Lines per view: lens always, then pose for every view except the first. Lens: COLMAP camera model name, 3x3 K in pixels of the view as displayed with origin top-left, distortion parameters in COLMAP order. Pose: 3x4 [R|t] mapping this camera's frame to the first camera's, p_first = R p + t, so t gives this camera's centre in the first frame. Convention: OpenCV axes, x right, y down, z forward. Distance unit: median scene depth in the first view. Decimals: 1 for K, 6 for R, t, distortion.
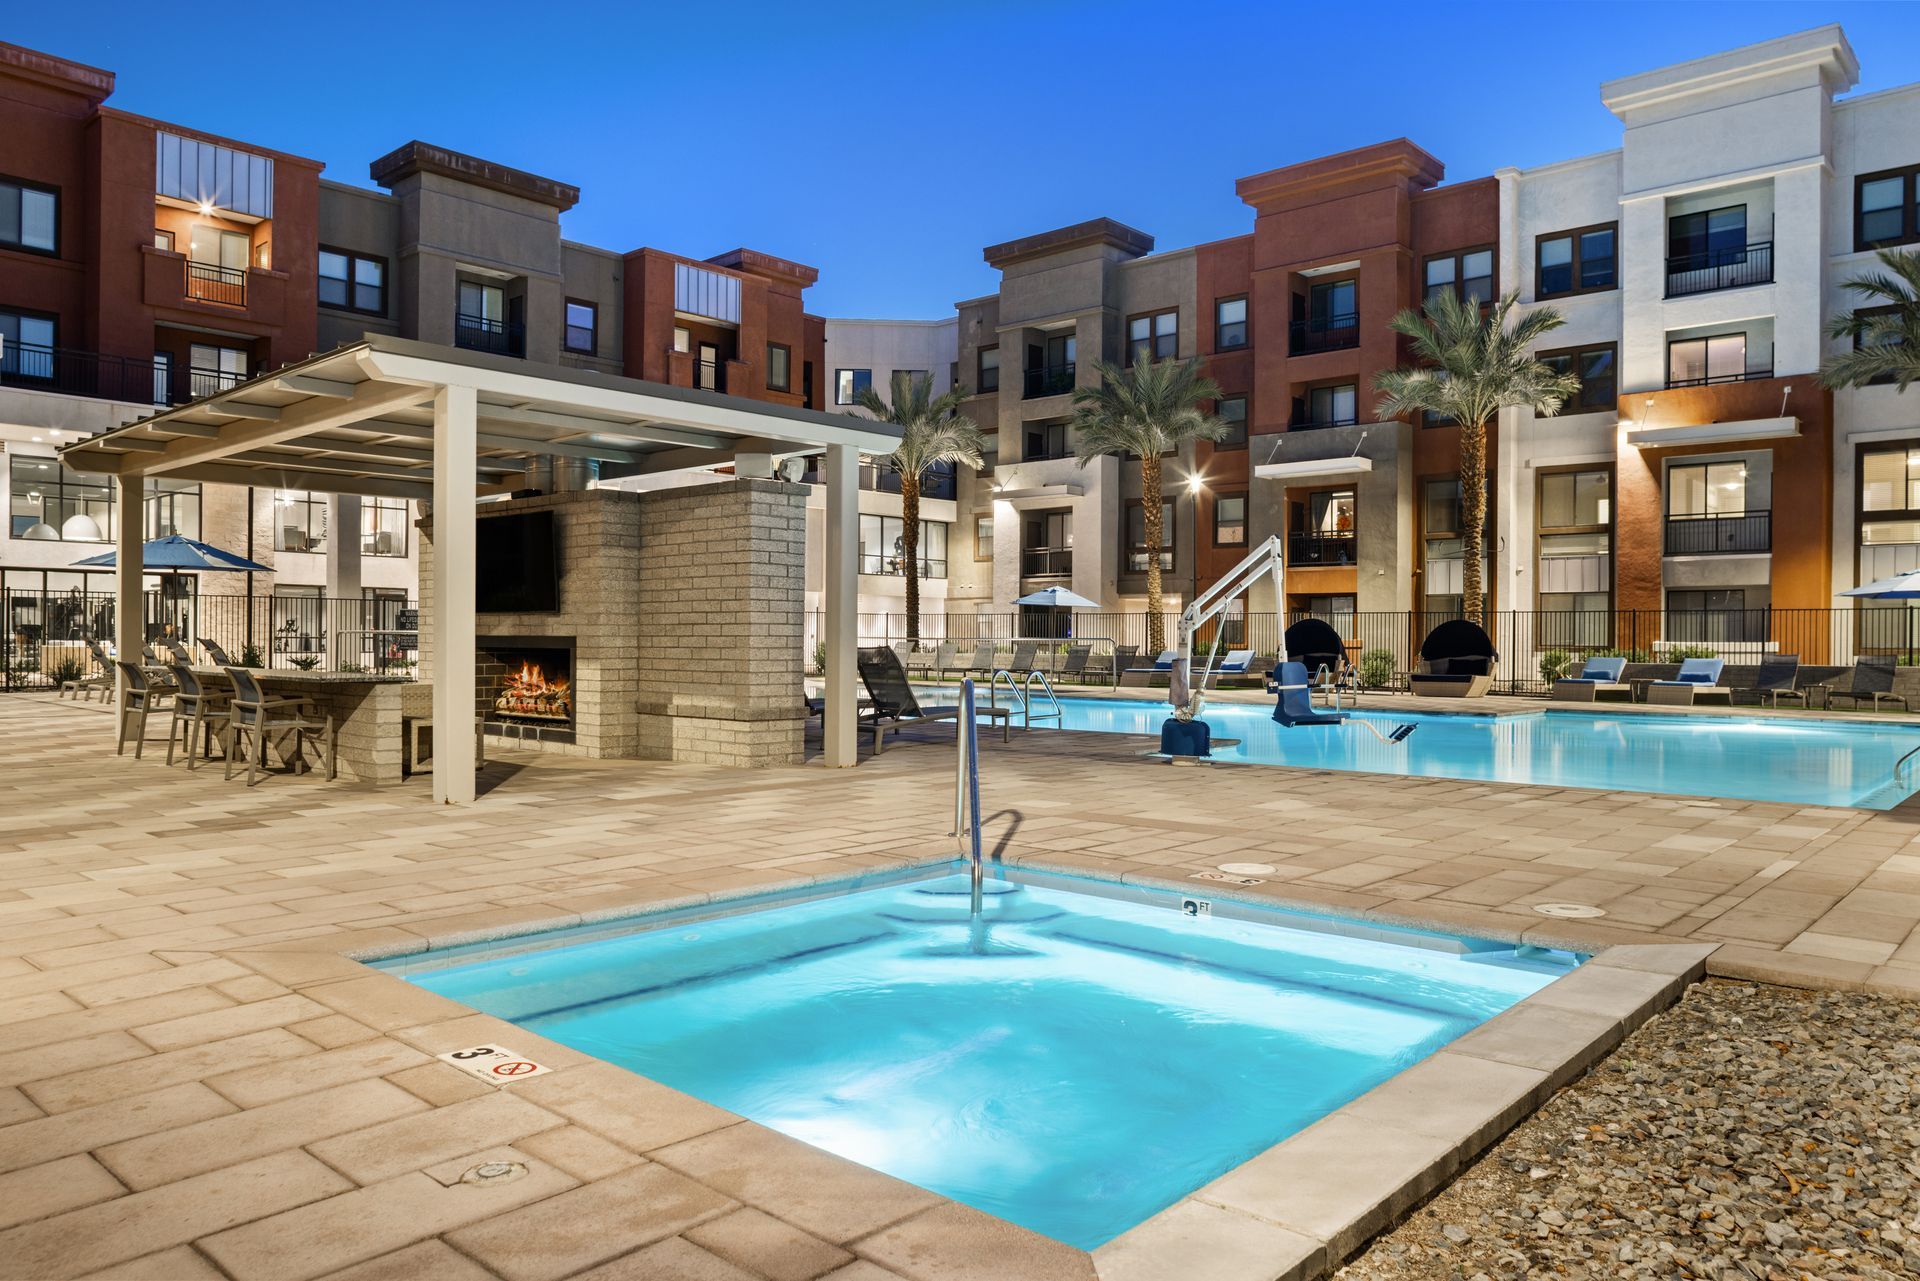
lens RADIAL K [[1360.3, 0, 960.0], [0, 1360.3, 640.5], [0, 0, 1]] dist [-0.000285, 0.000335]
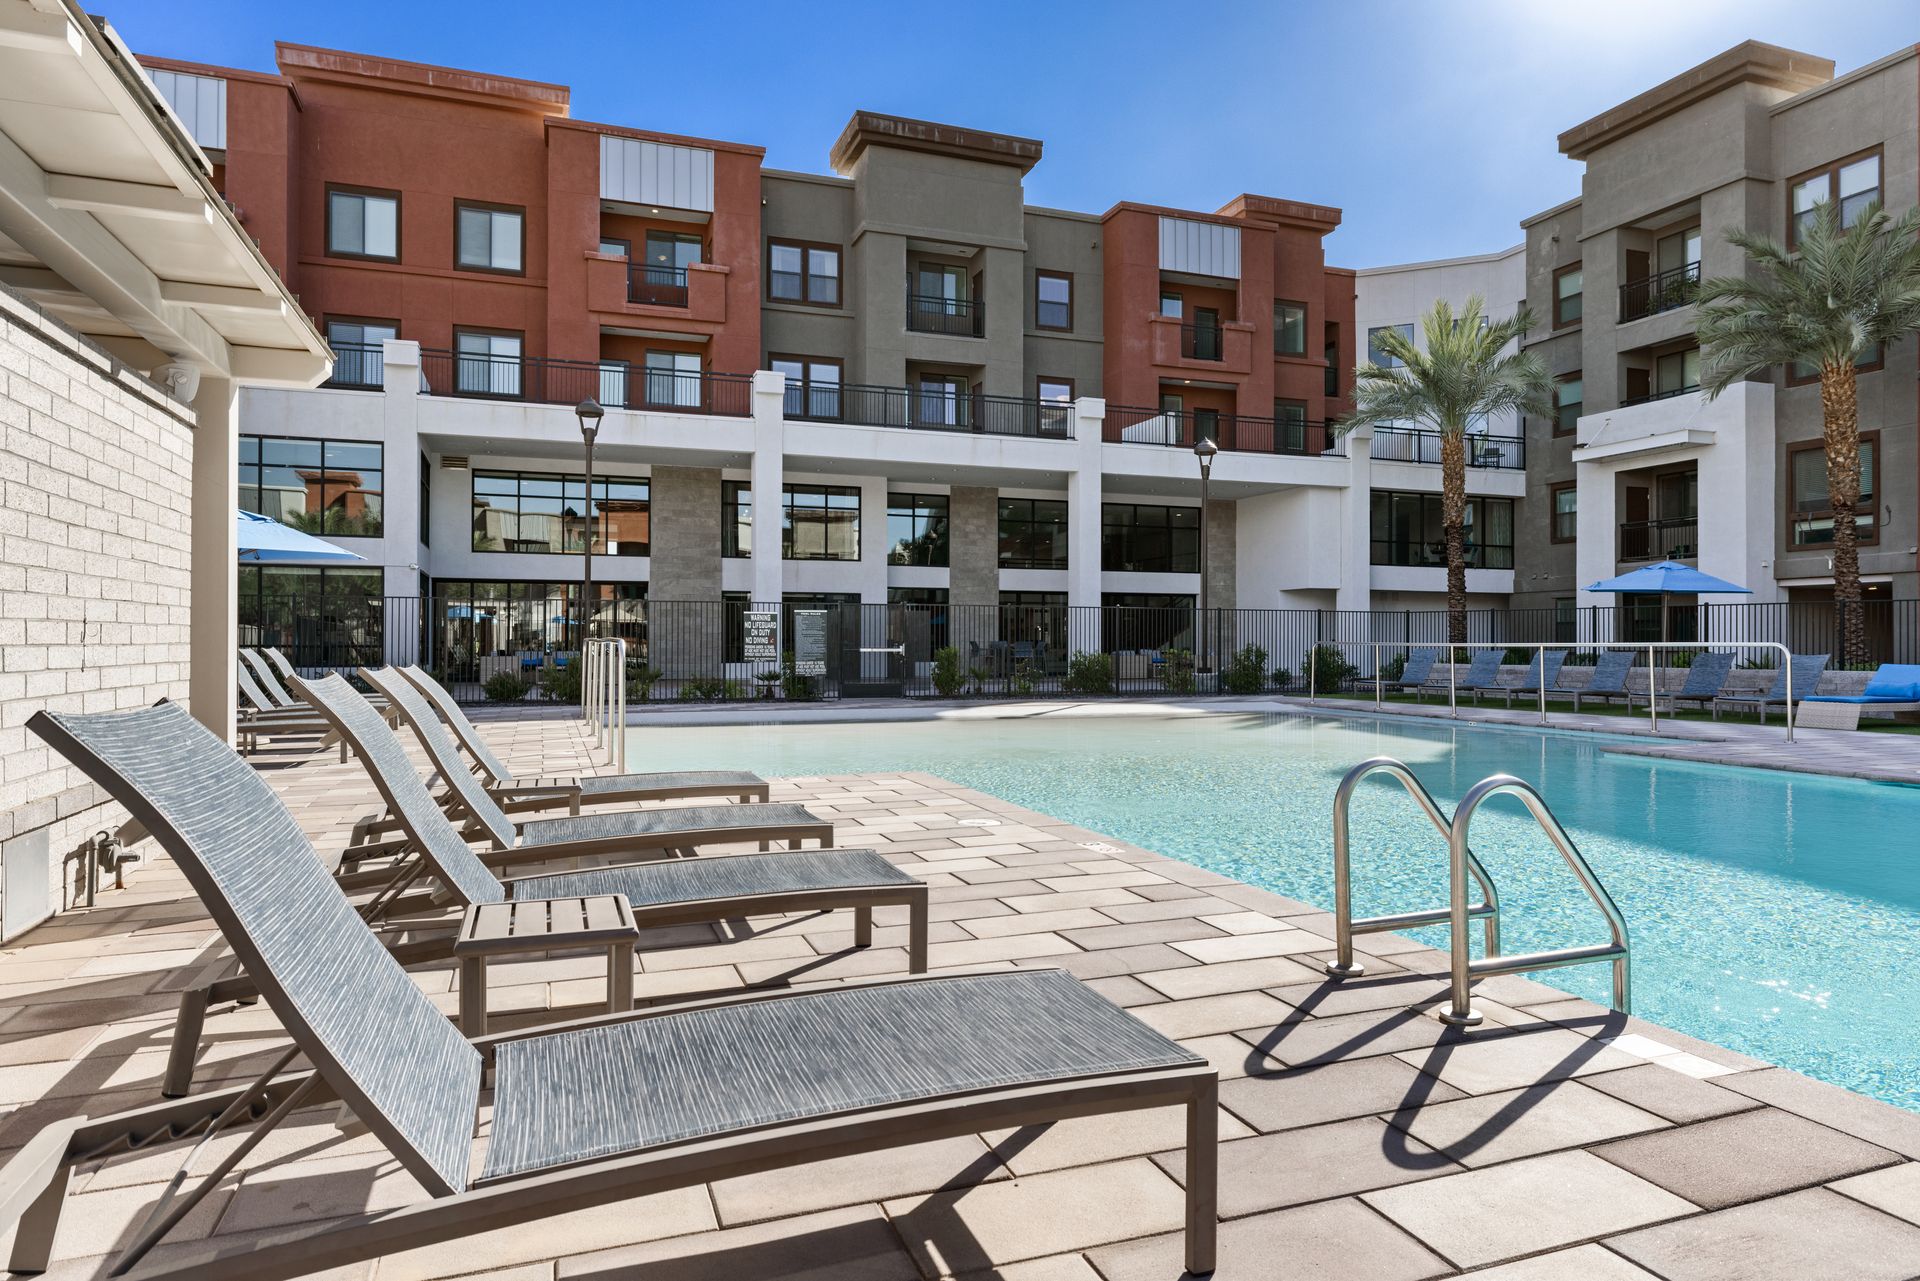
lens RADIAL K [[1148.5, 0, 960.0], [0, 1148.5, 640.5], [0, 0, 1]] dist [-0.002752, 0.000002]
pose [[0.883996, -0.006998, -0.467443, 0.023169], [0.004898, 0.999972, -0.005707, -0.000990], [0.467470, 0.002756, 0.884005, 0.315914]]
